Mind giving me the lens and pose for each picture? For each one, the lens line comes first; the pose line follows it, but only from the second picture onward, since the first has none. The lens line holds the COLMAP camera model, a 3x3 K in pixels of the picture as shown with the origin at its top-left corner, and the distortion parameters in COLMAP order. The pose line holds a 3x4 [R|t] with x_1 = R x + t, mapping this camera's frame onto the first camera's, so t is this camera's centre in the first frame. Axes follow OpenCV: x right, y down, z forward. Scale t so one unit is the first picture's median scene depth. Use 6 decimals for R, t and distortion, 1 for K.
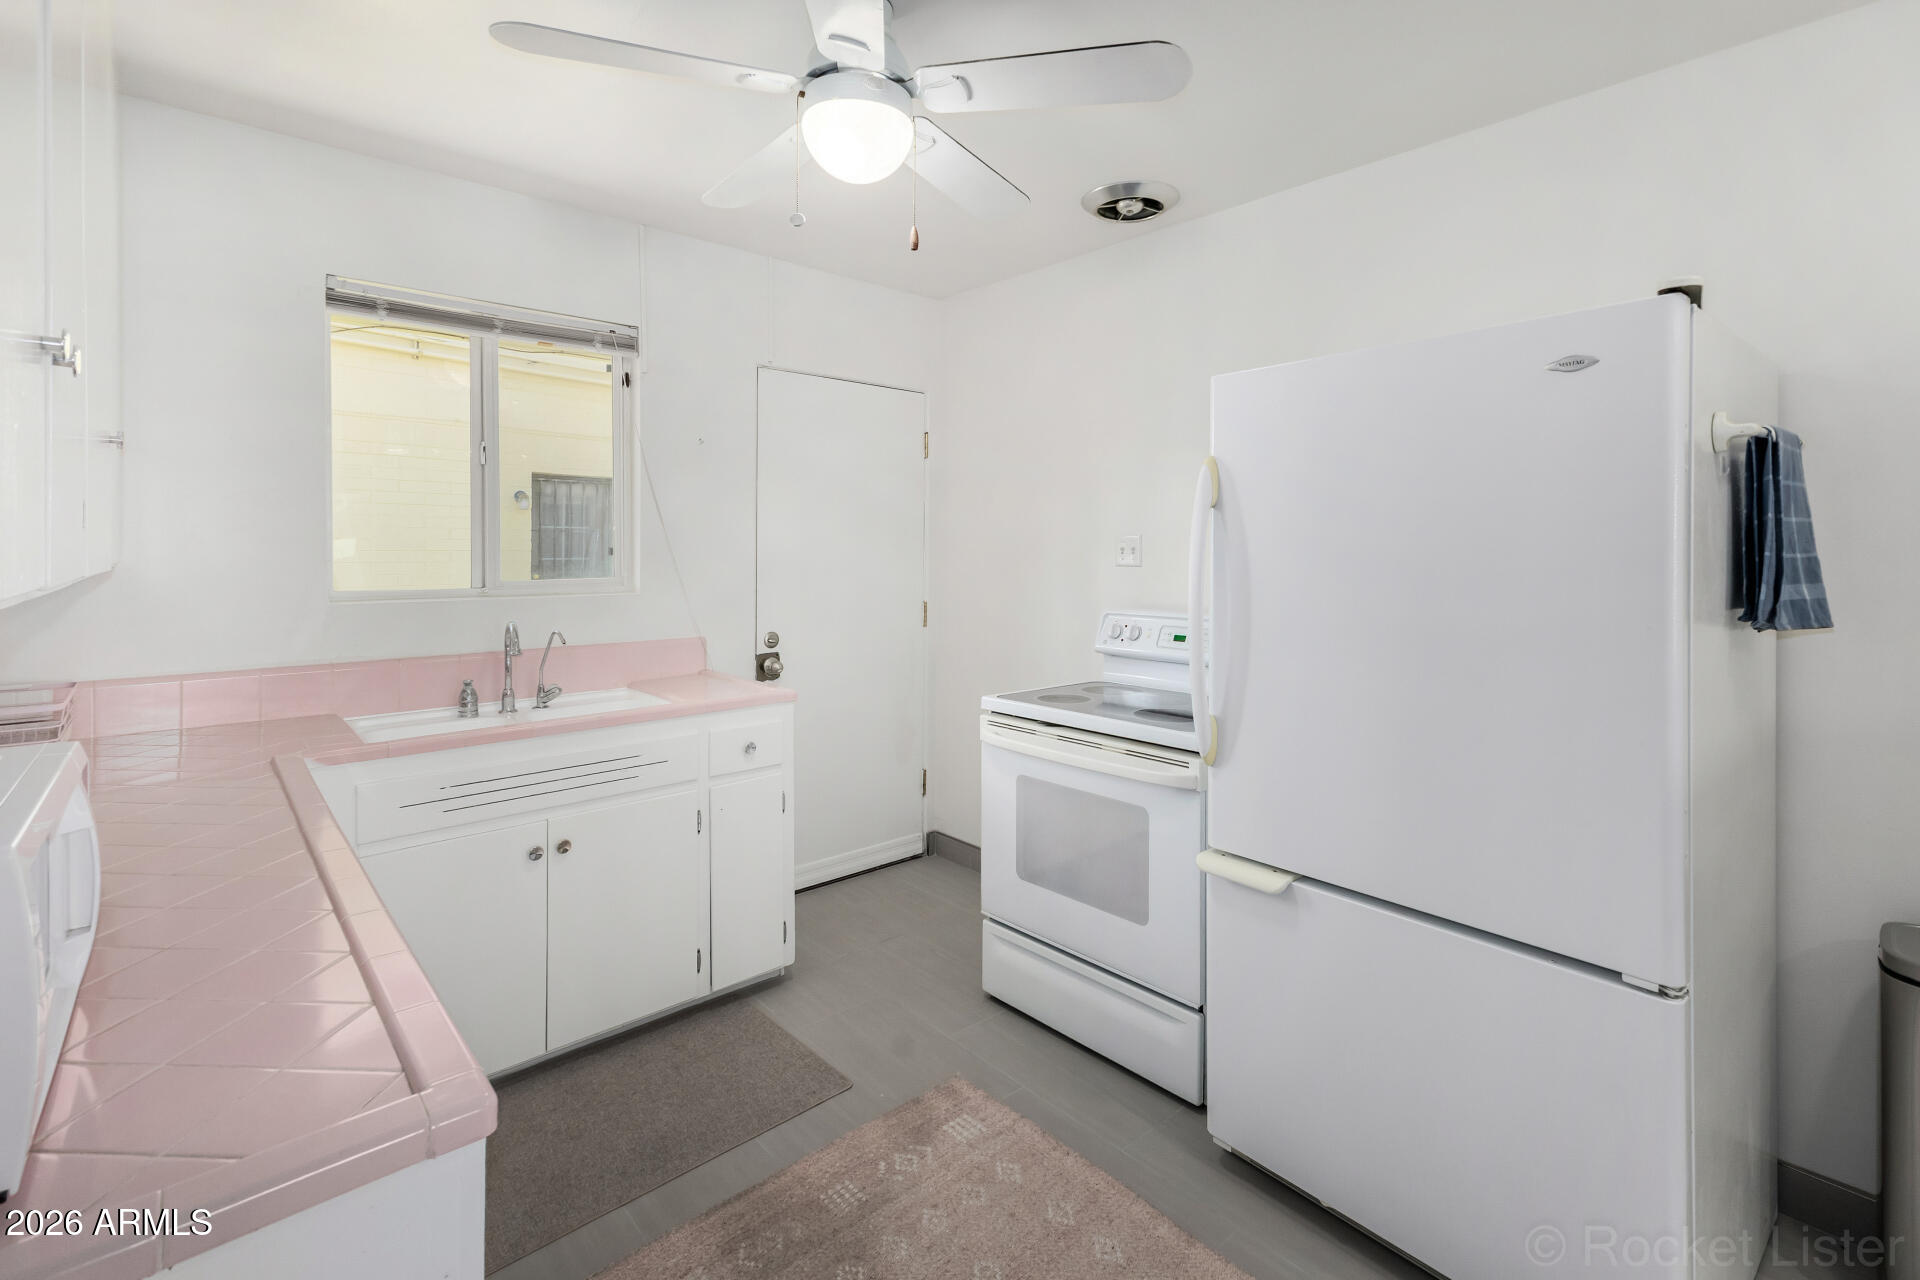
lens RADIAL K [[862.4, 0, 963.6], [0, 862.4, 554.6], [0, 0, 1]] dist [0.001371, 0.000198]
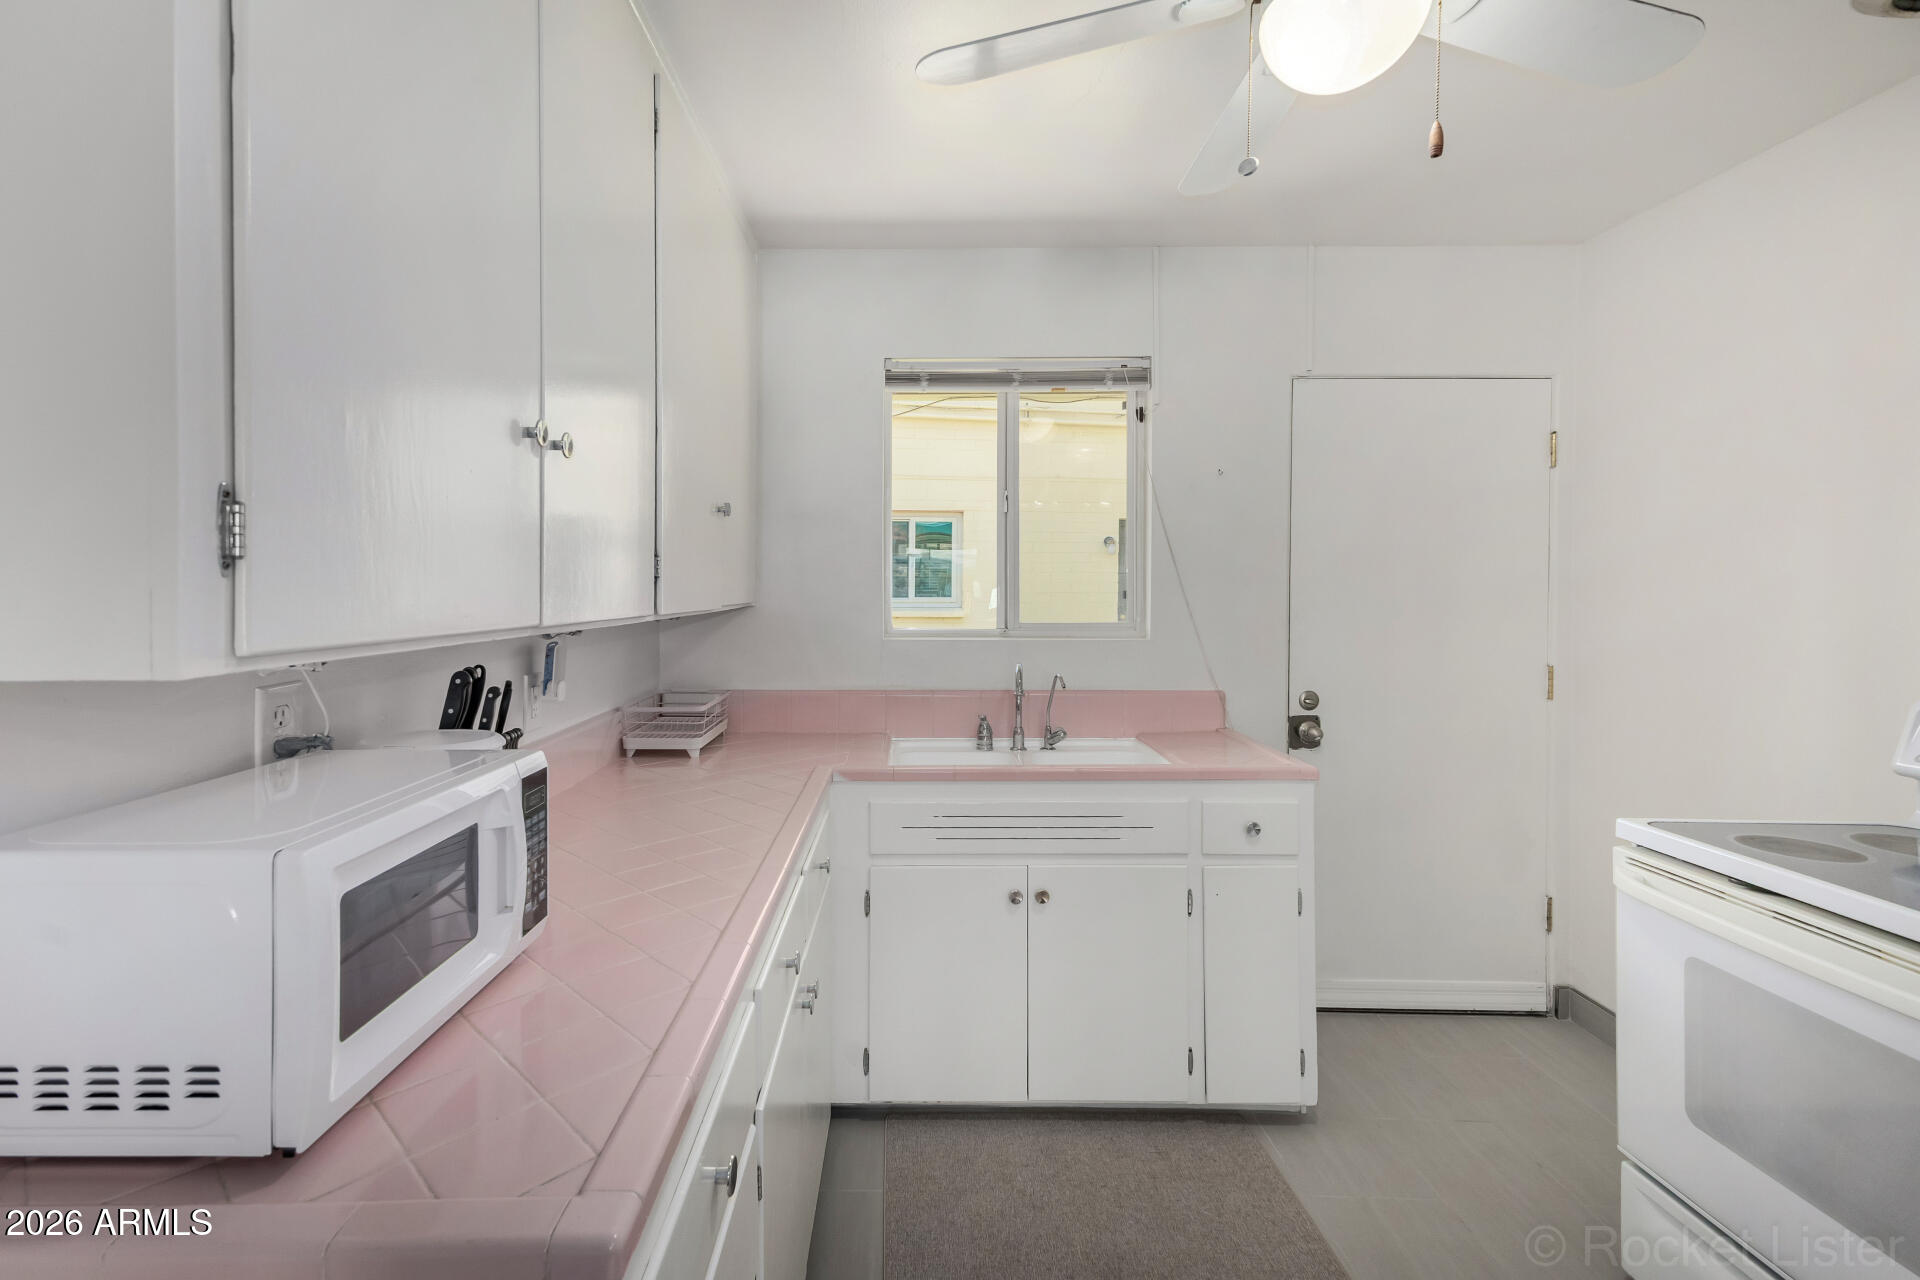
lens RADIAL K [[852.2, 0, 909.3], [0, 852.2, 593.5], [0, 0, 1]] dist [0.013274, 0.000274]
pose [[0.738303, 0.003259, -0.674462, 0.064821], [-0.004897, 0.999988, -0.000529, -0.003751], [0.674452, 0.003693, 0.738310, 0.151024]]
